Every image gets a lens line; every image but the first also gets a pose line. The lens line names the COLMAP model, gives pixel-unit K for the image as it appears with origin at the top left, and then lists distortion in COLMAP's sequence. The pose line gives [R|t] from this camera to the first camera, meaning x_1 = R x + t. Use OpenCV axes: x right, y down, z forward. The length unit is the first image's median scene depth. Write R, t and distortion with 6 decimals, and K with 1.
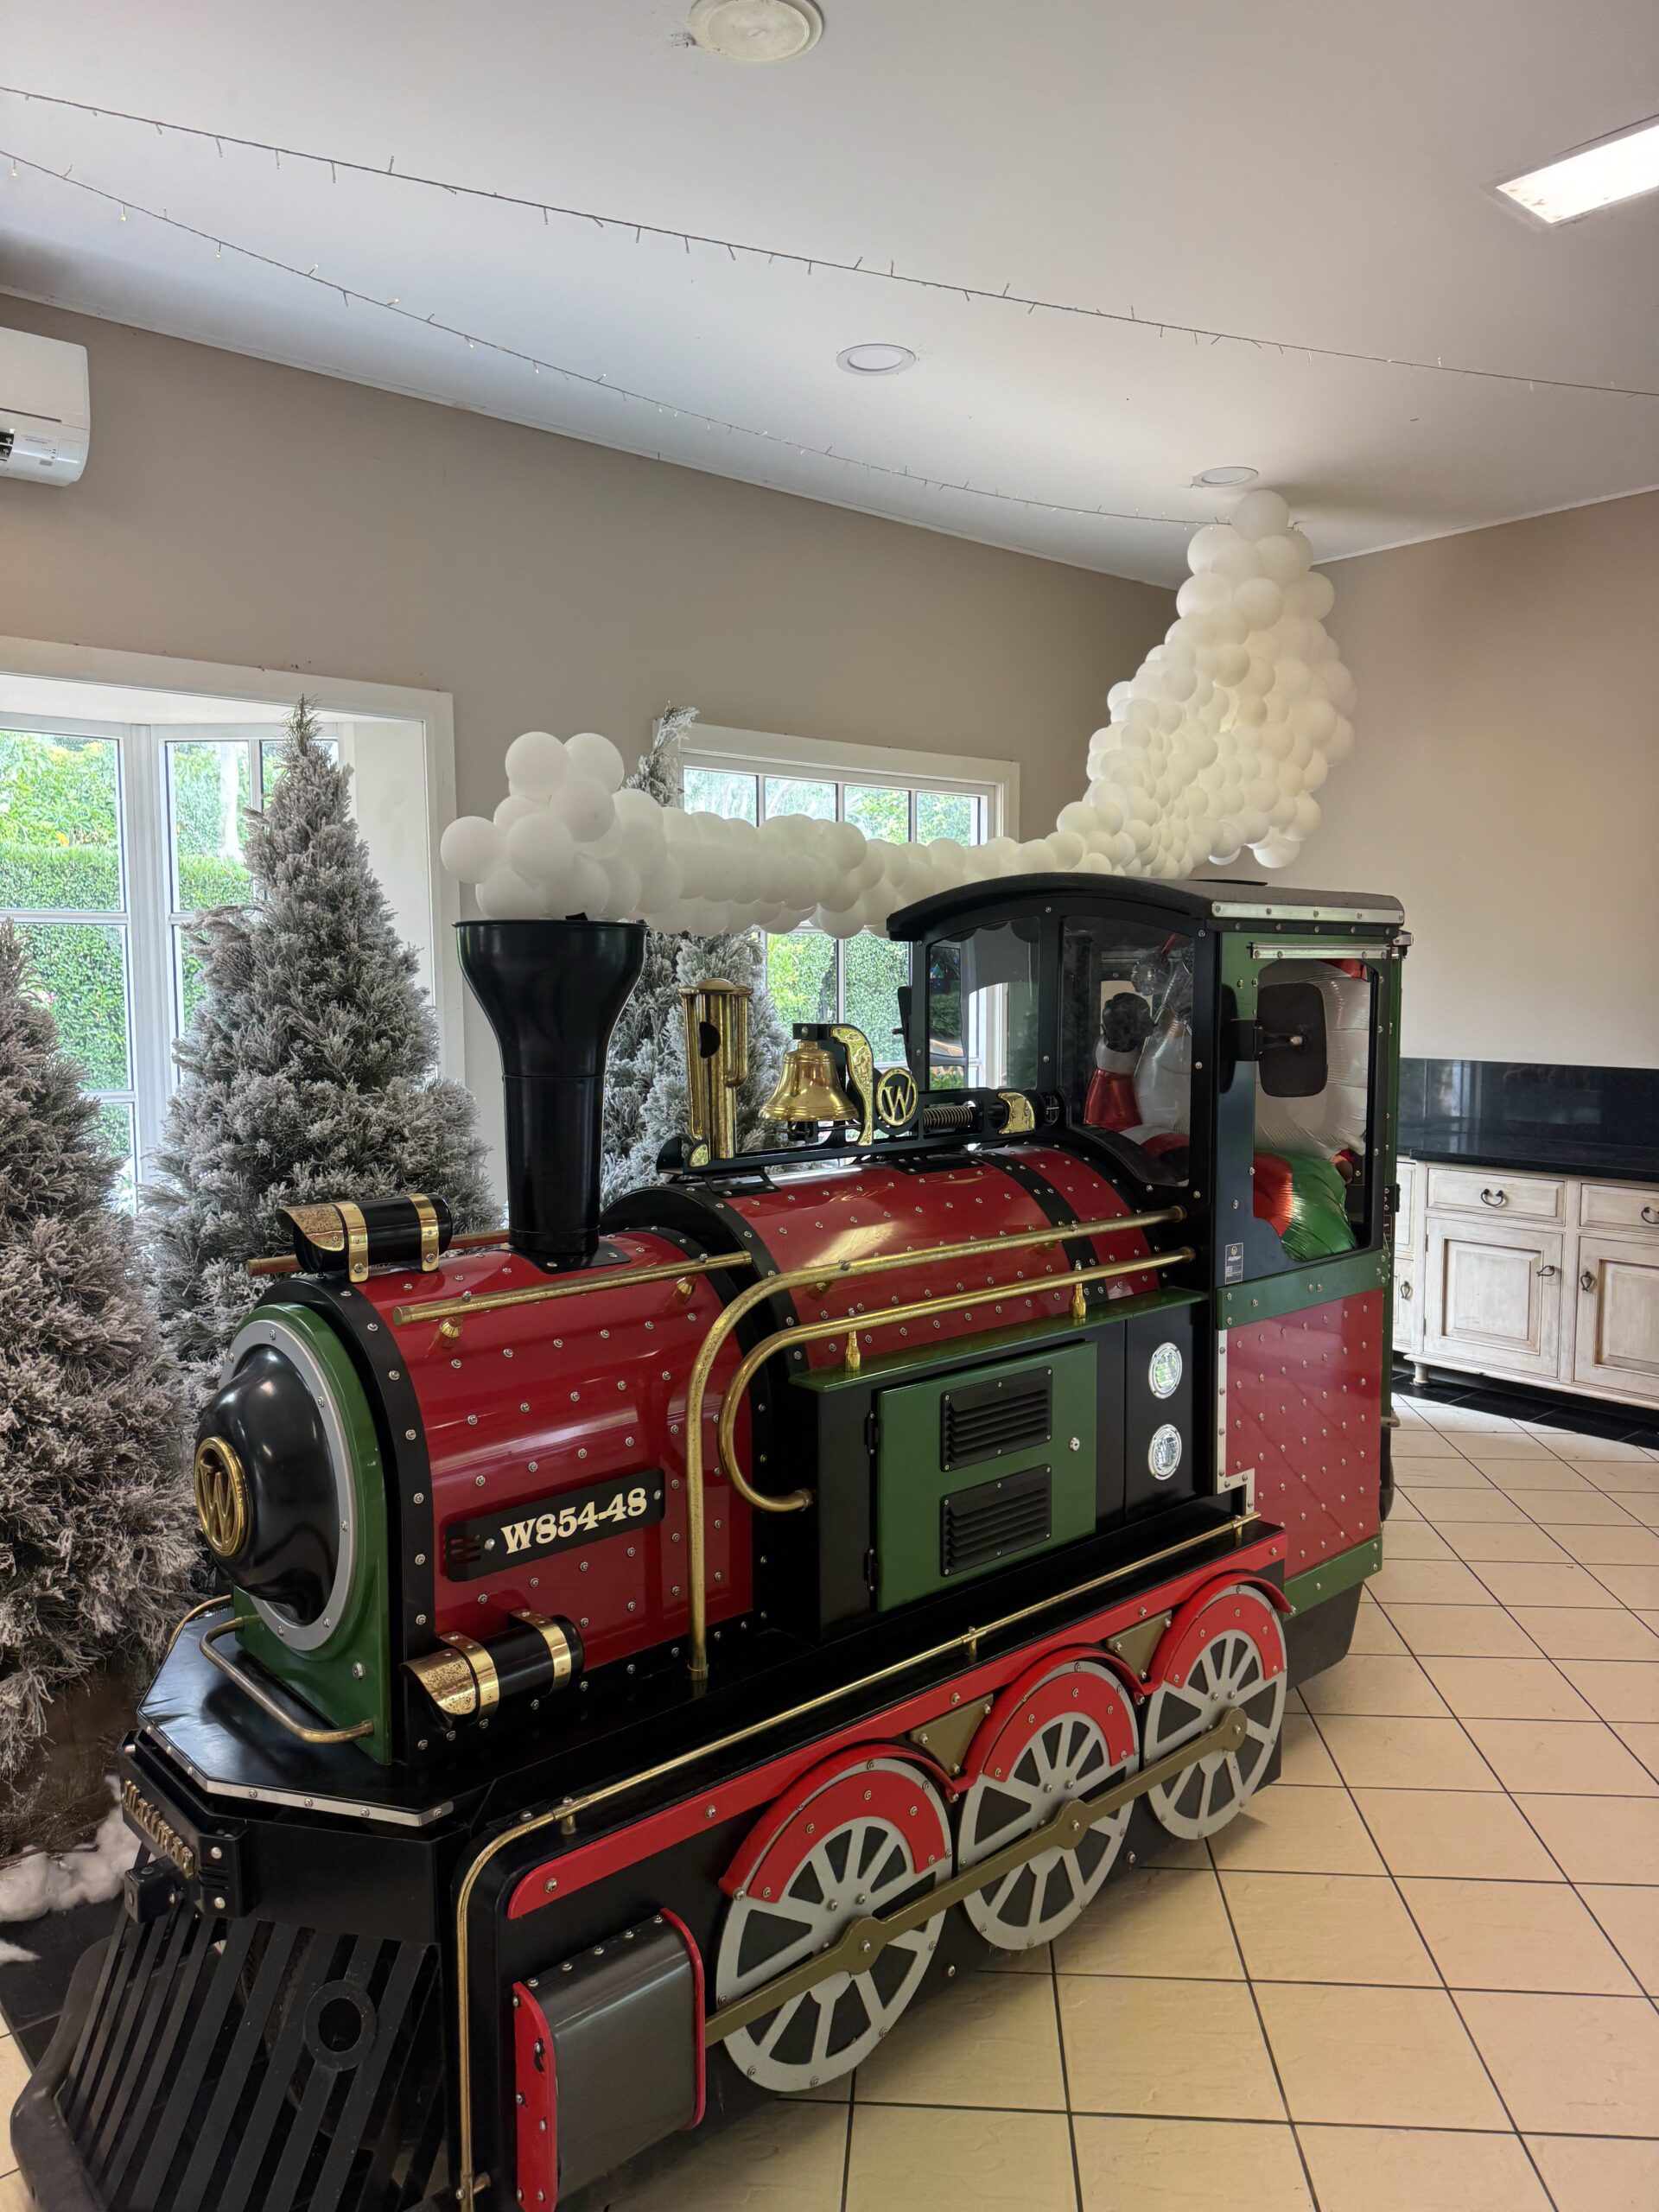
lens RADIAL K [[1558.3, 0, 825.6], [0, 1558.3, 1103.6], [0, 0, 1]] dist [0.023630, -0.007122]
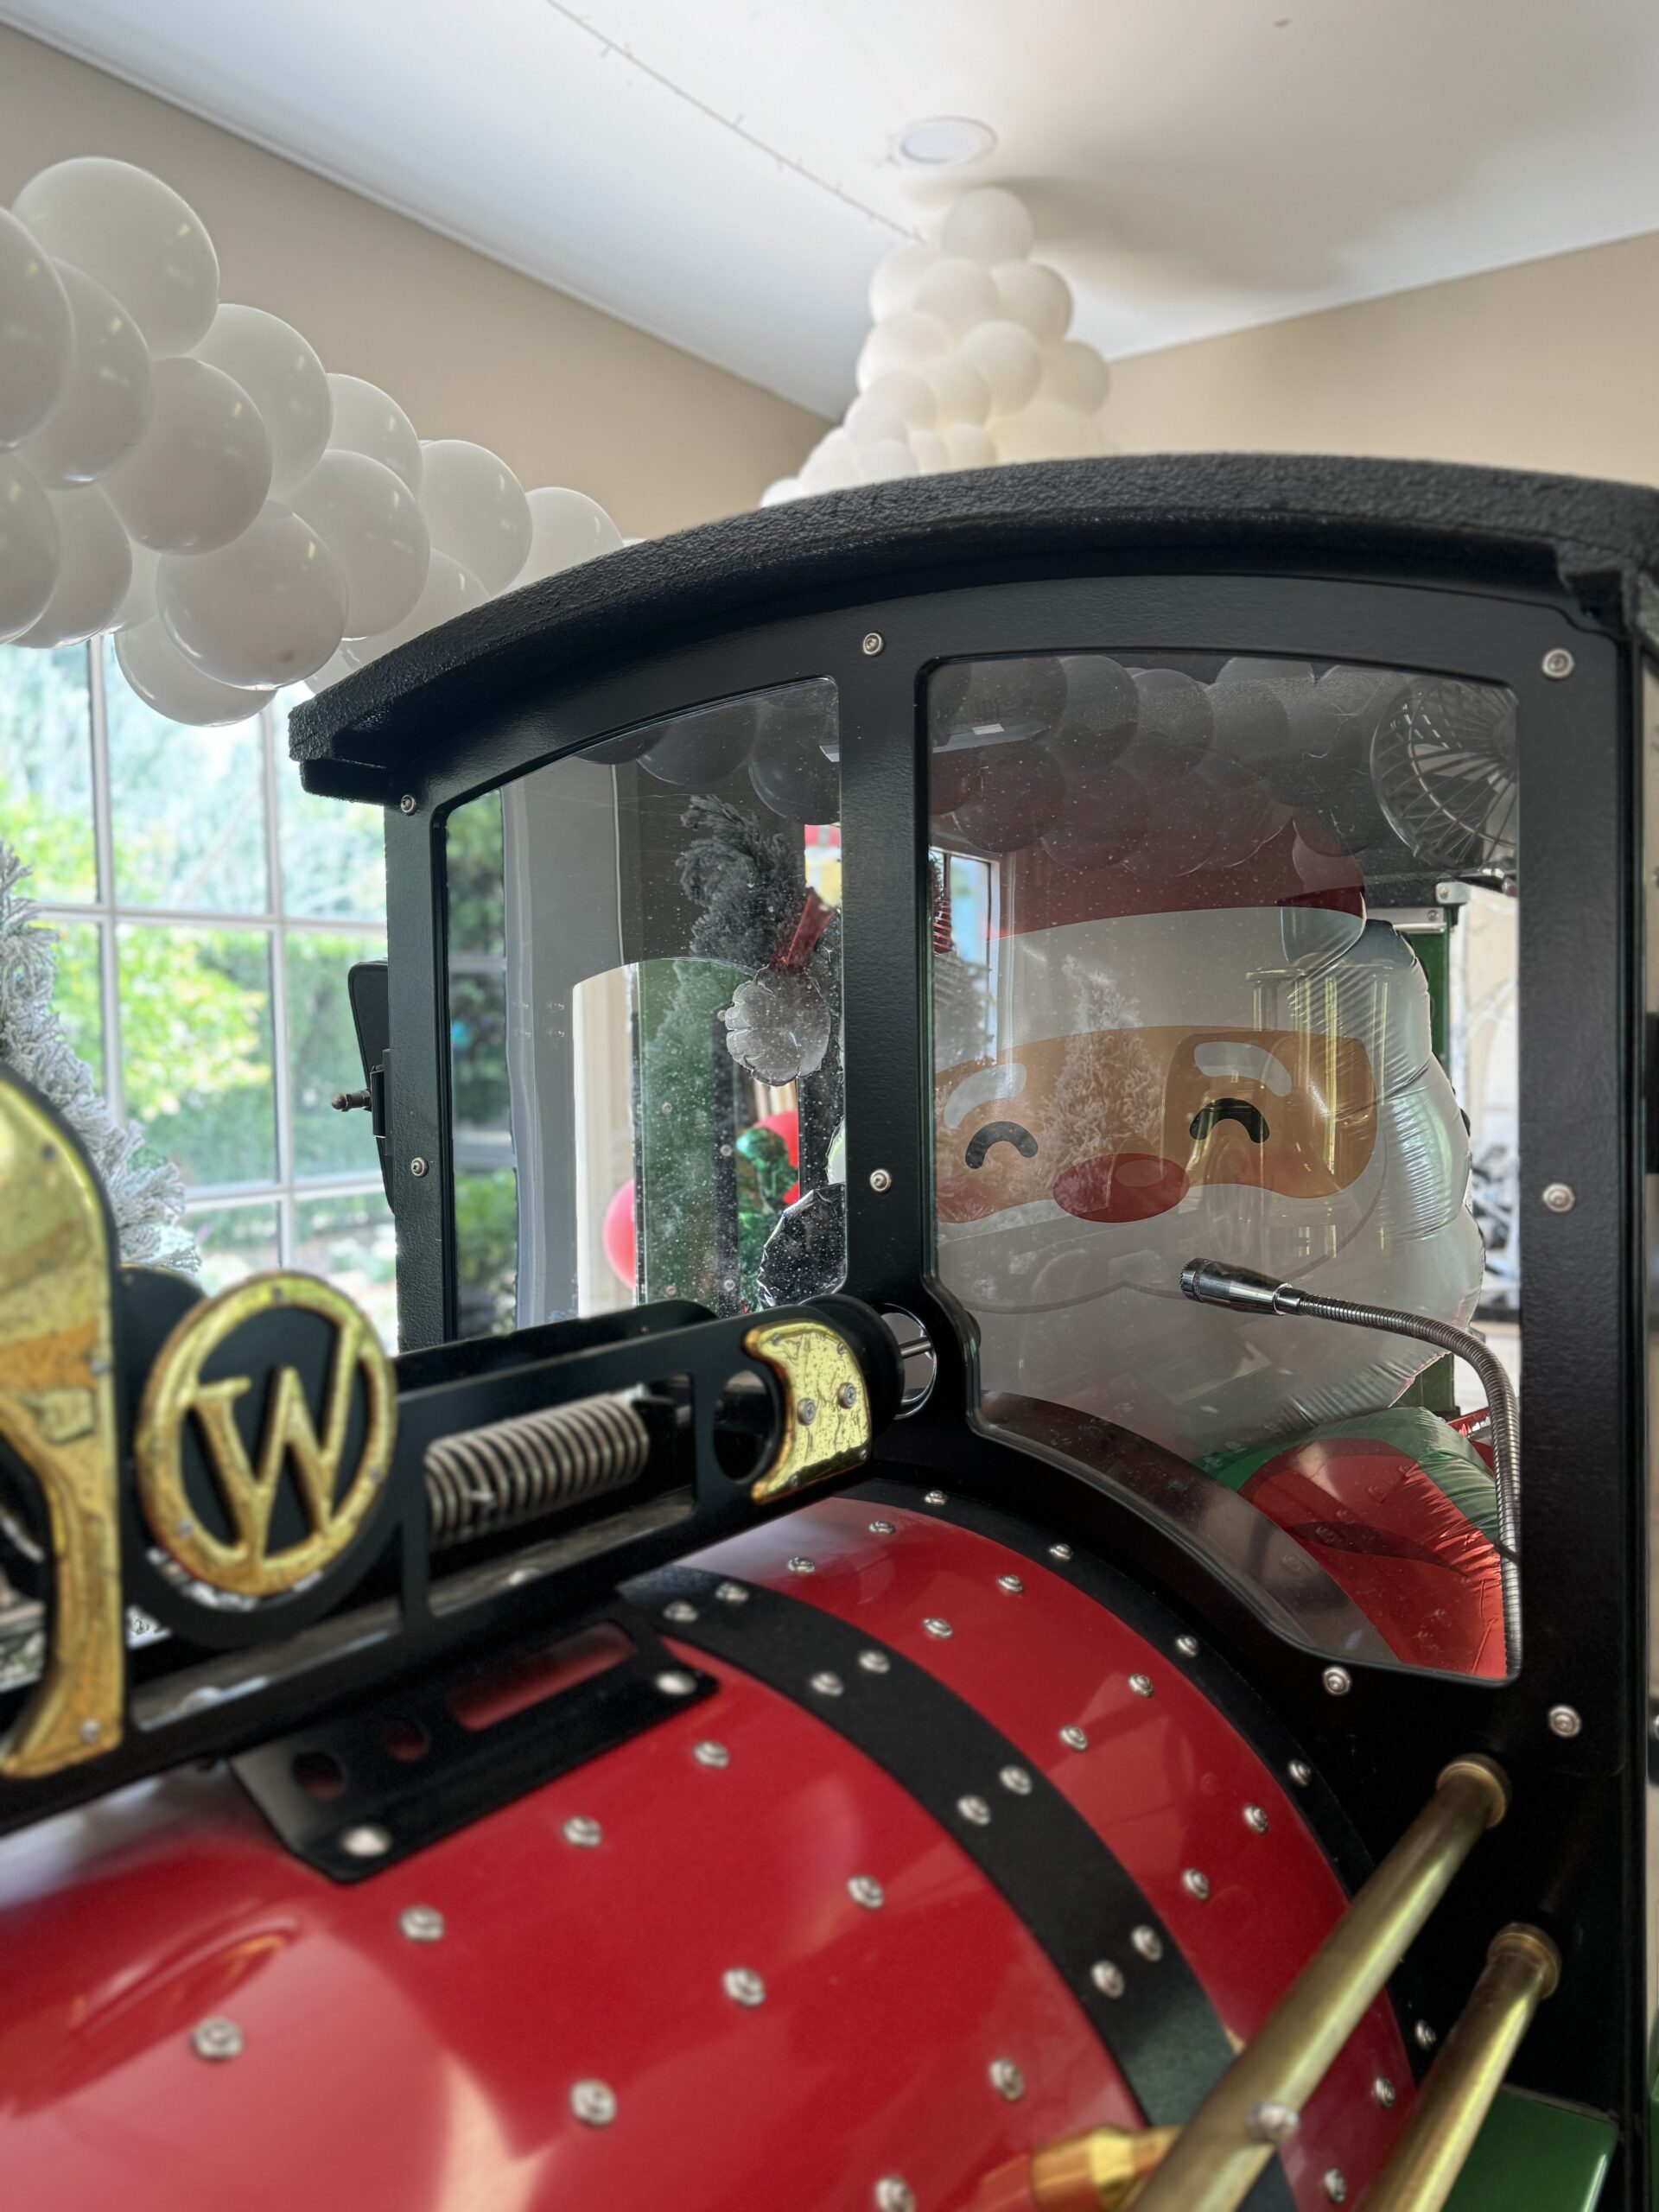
lens RADIAL K [[1844.1, 0, 822.8], [0, 1844.1, 1111.5], [0, 0, 1]] dist [0.065058, 0.000601]
pose [[0.963865, -0.018724, 0.265733, 0.041851], [0.032473, 0.998346, -0.047442, -0.023711], [-0.264405, 0.054357, 0.962879, 0.640417]]
